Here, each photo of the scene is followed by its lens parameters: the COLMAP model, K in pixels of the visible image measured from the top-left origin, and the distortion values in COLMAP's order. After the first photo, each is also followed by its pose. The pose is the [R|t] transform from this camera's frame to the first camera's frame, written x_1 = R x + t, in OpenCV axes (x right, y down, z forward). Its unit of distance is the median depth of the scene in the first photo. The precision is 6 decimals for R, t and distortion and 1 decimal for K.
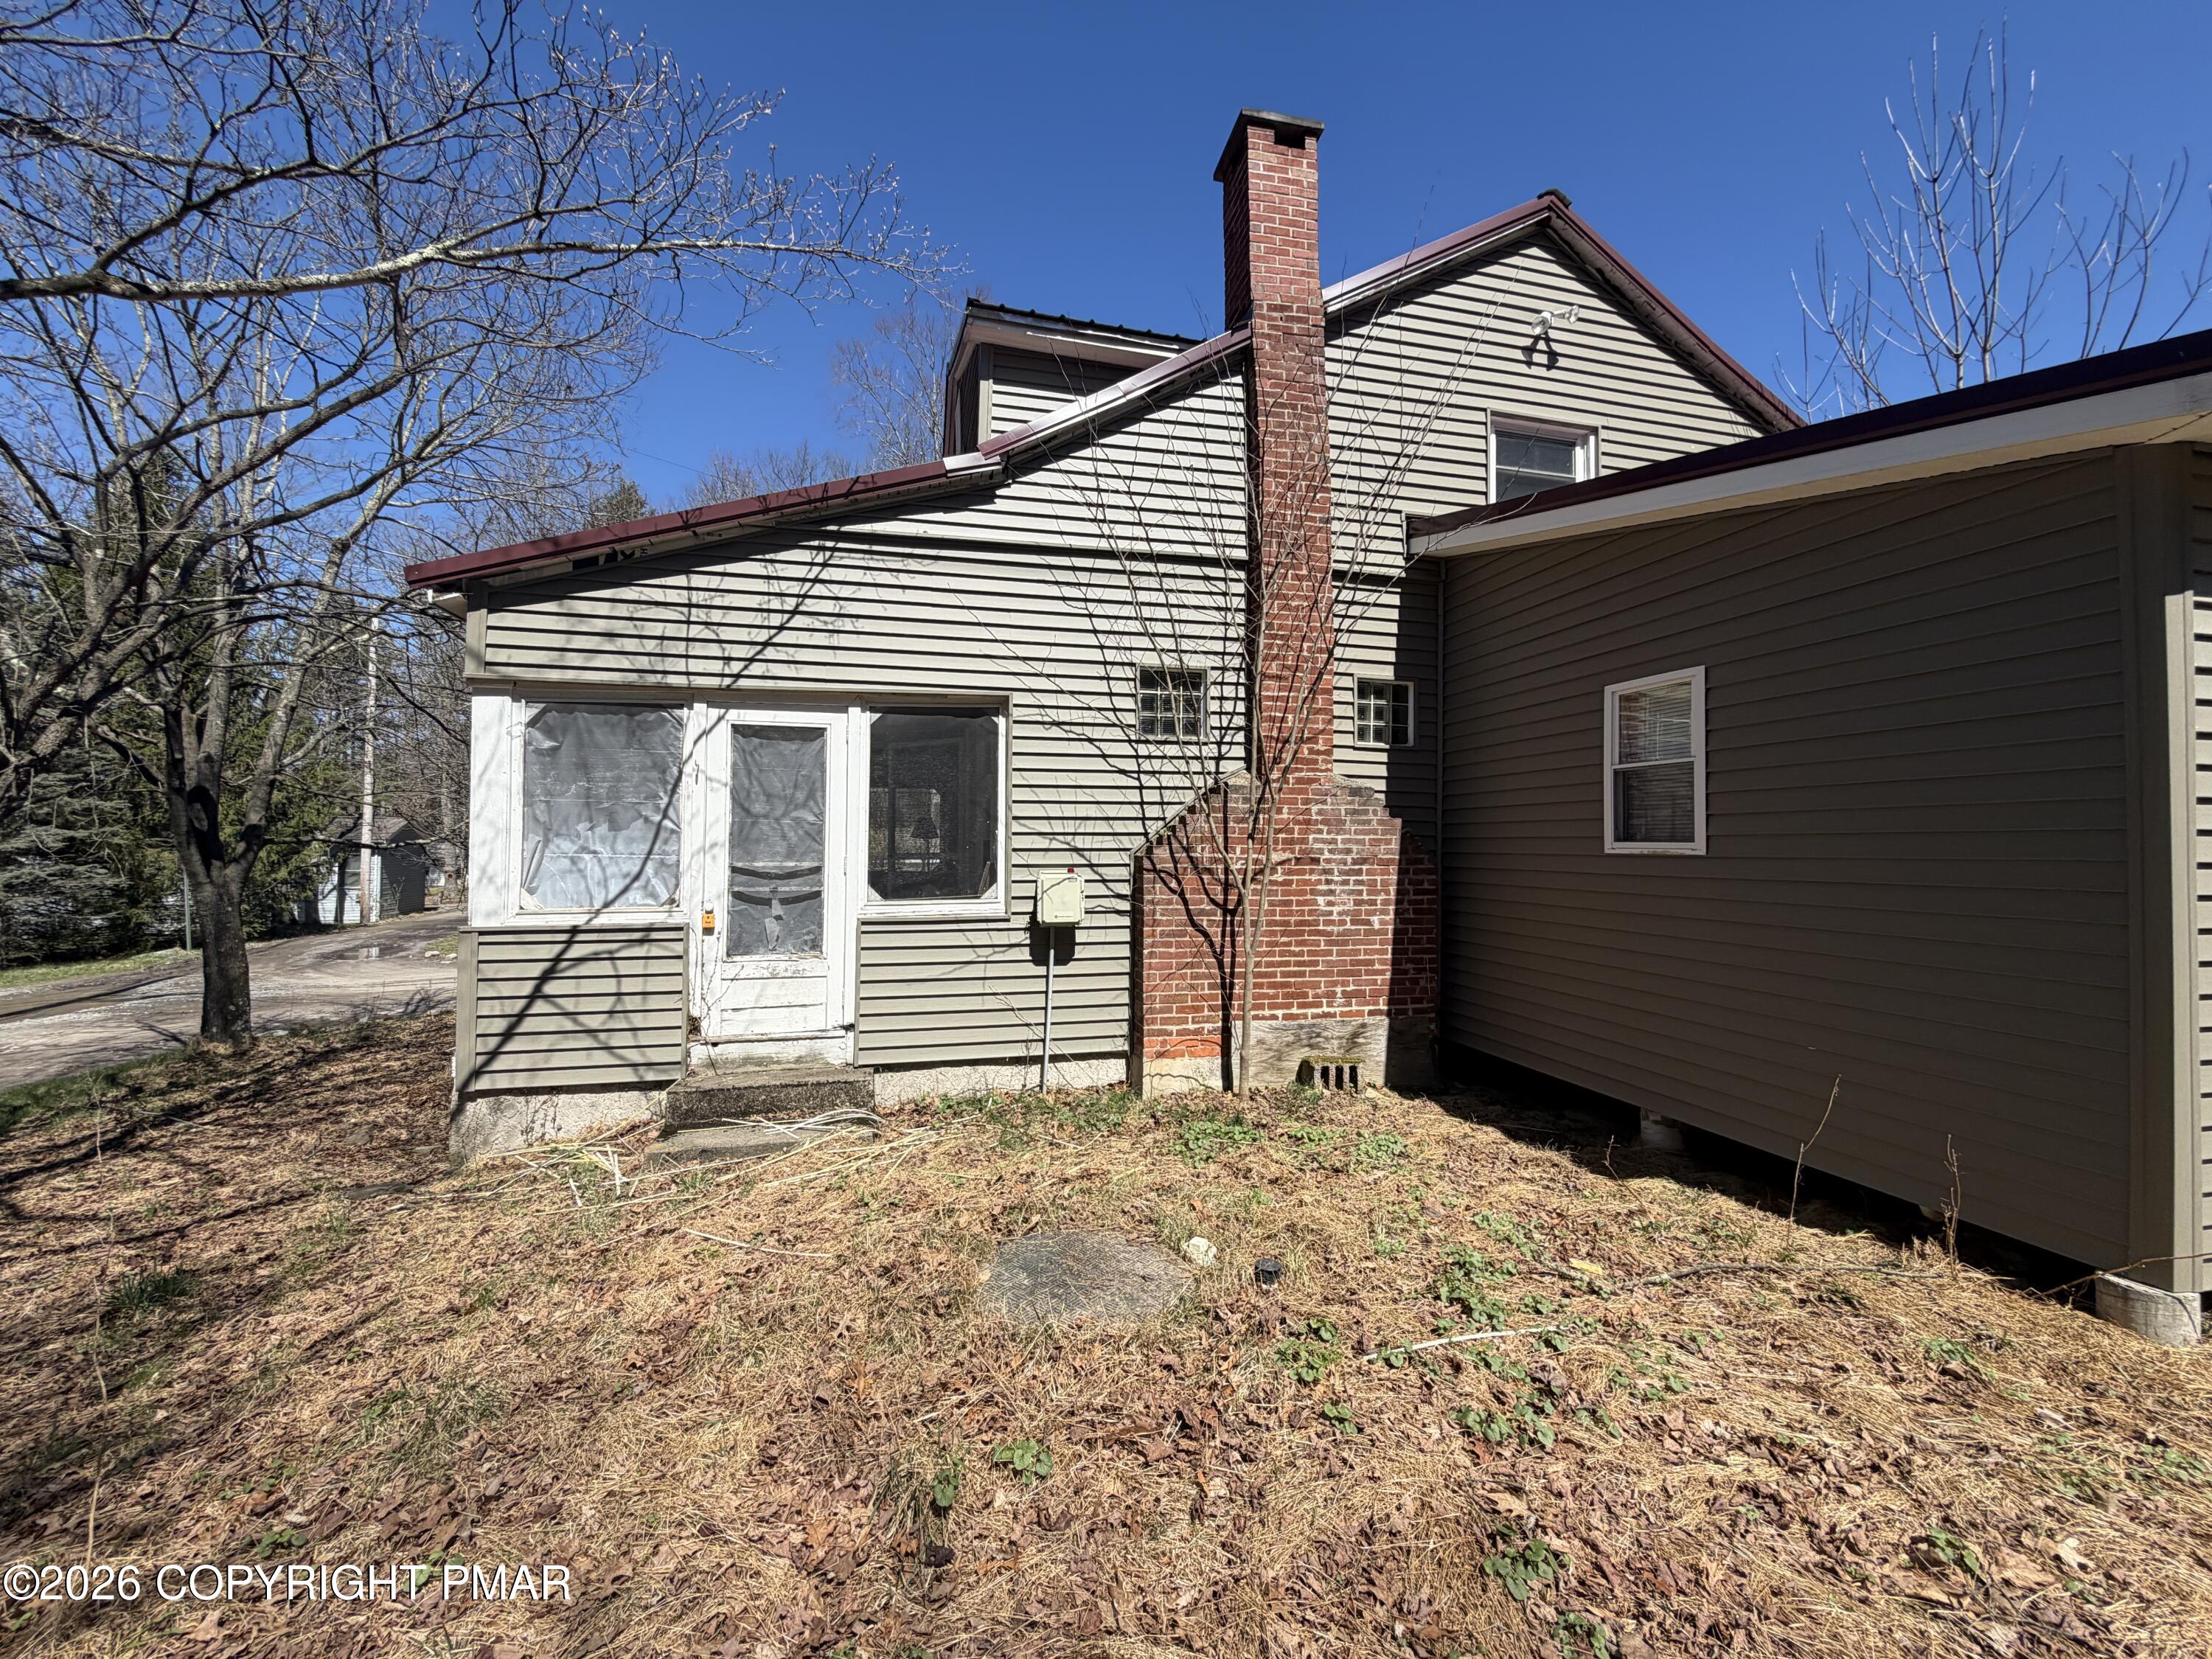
lens RADIAL K [[875.7, 0, 1099.3], [0, 875.7, 833.2], [0, 0, 1]] dist [-0.000020, 0.000417]
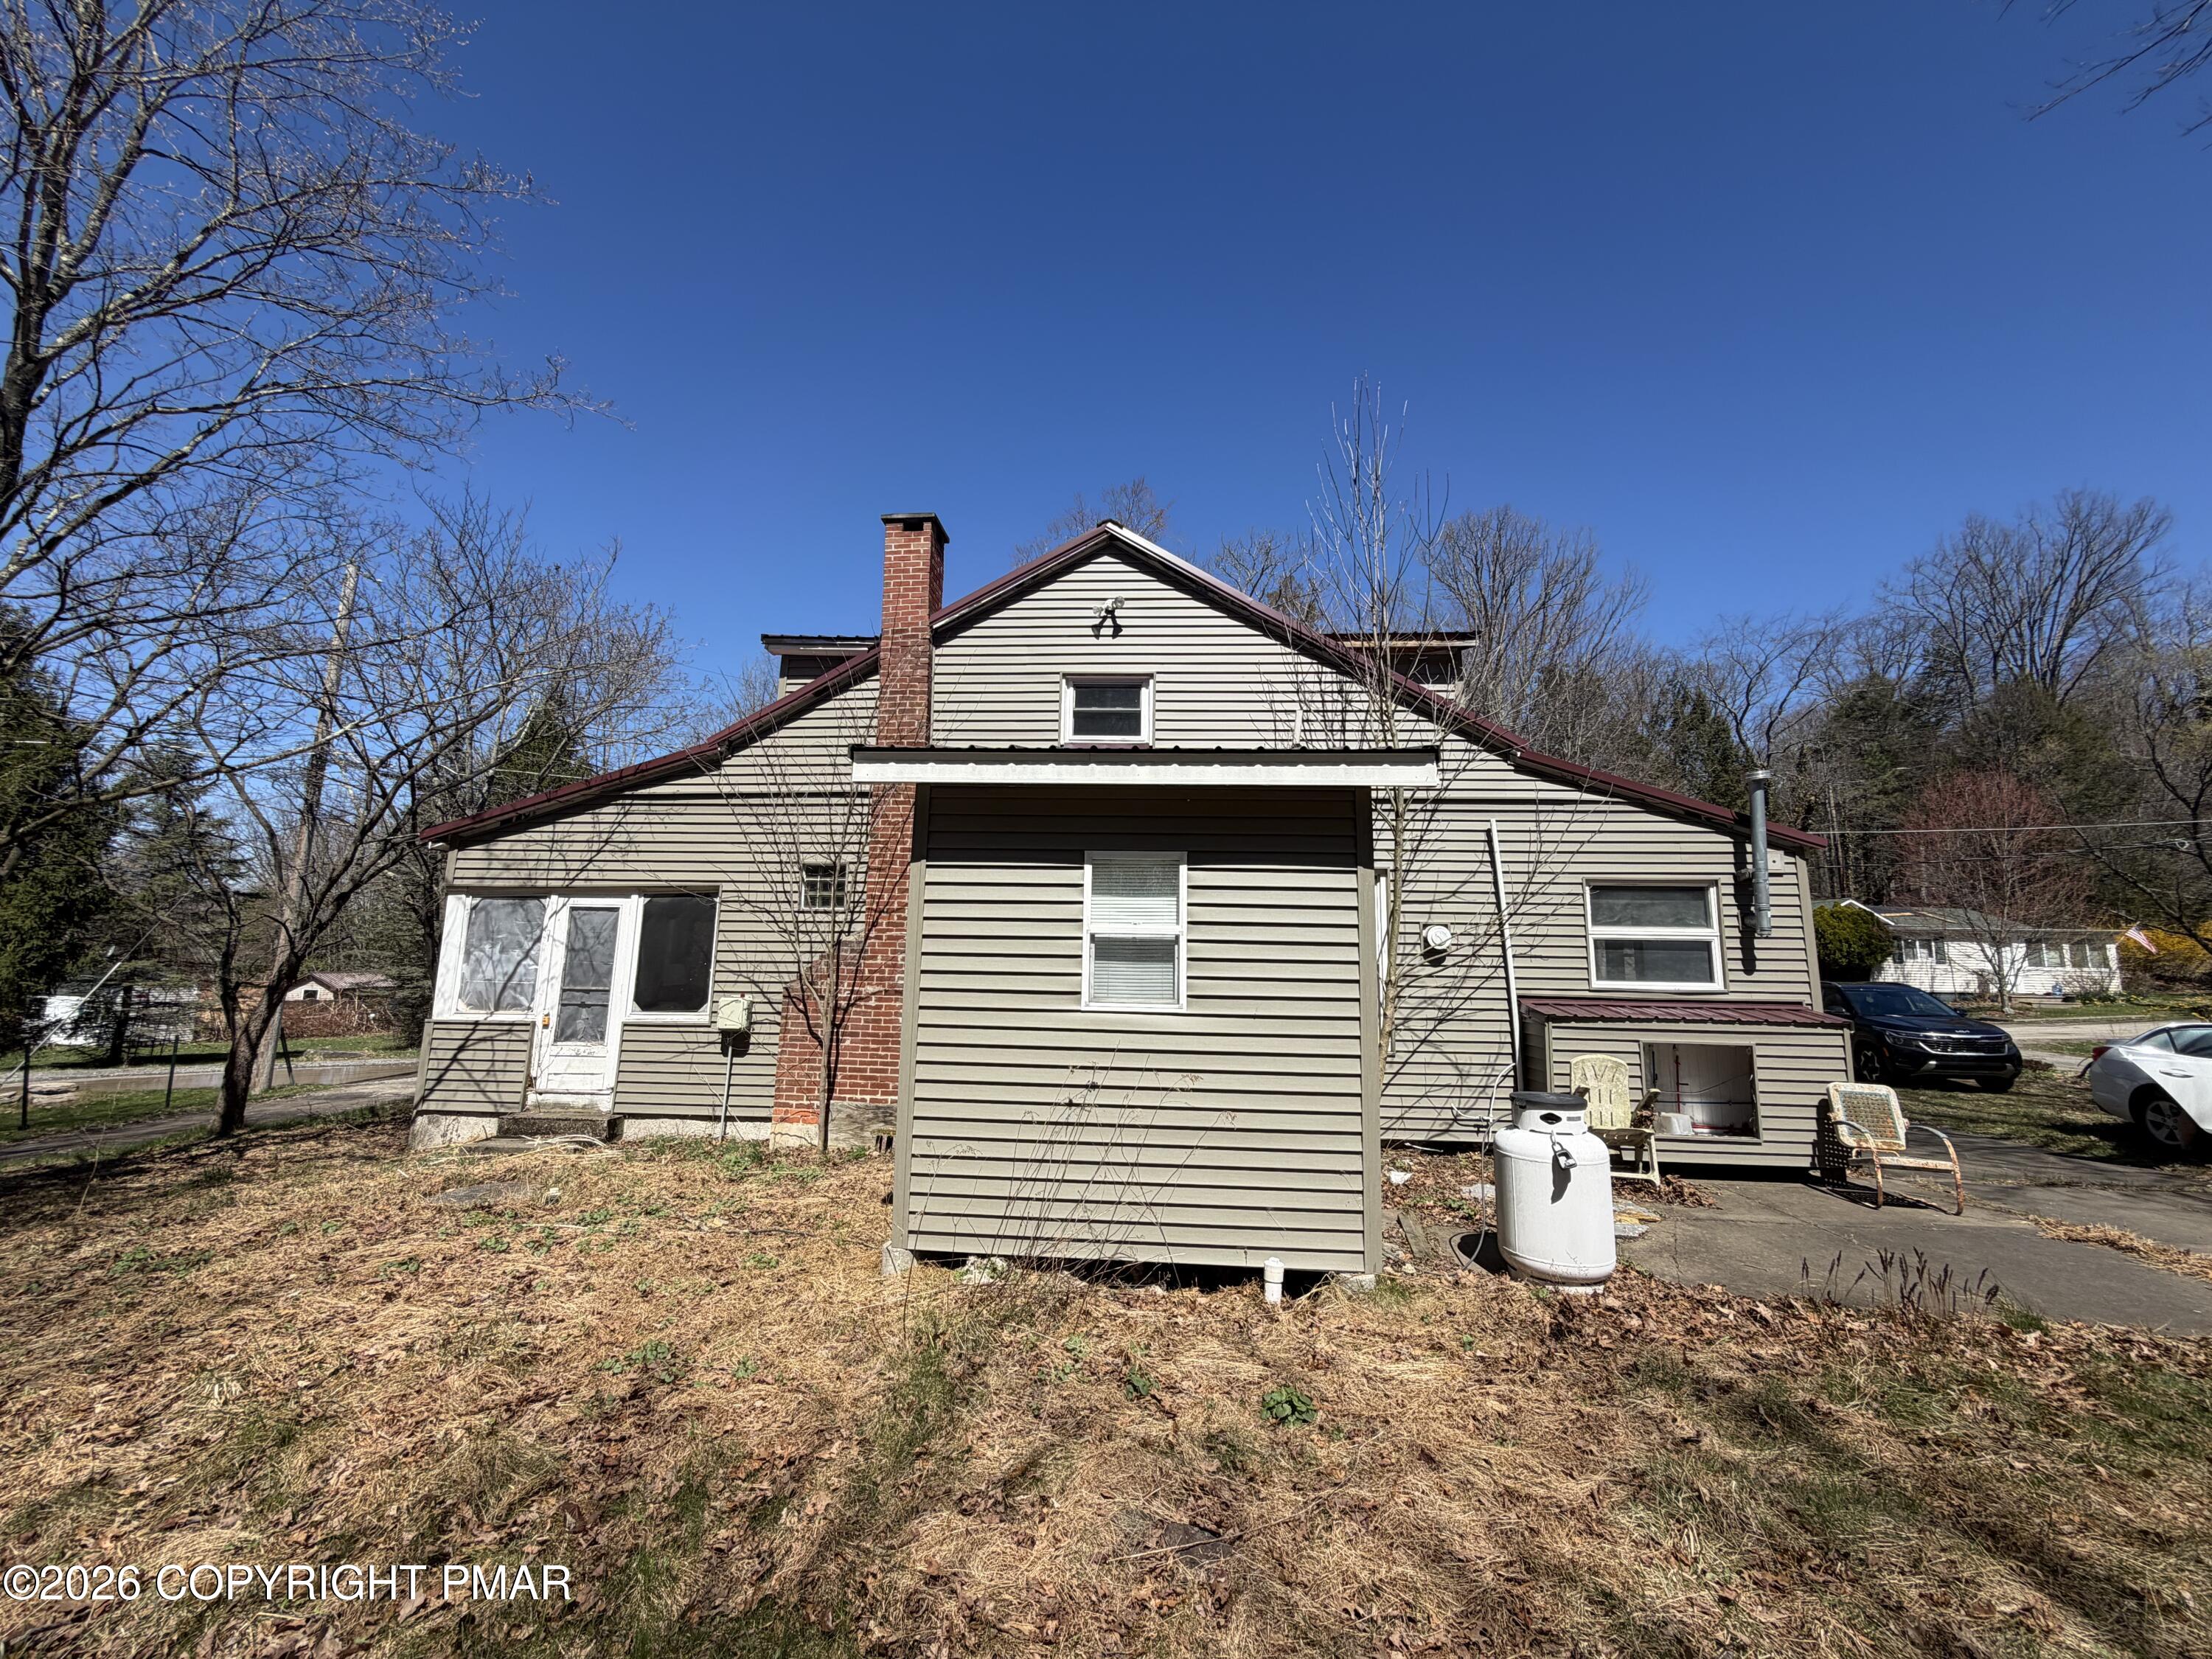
lens RADIAL K [[875.7, 0, 1115.6], [0, 875.7, 832.4], [0, 0, 1]] dist [-0.000020, 0.000417]
pose [[0.953369, -0.034033, -0.299884, 1.133050], [-0.006735, 0.990975, -0.133876, -0.043673], [0.301733, 0.129653, 0.944535, -0.339958]]
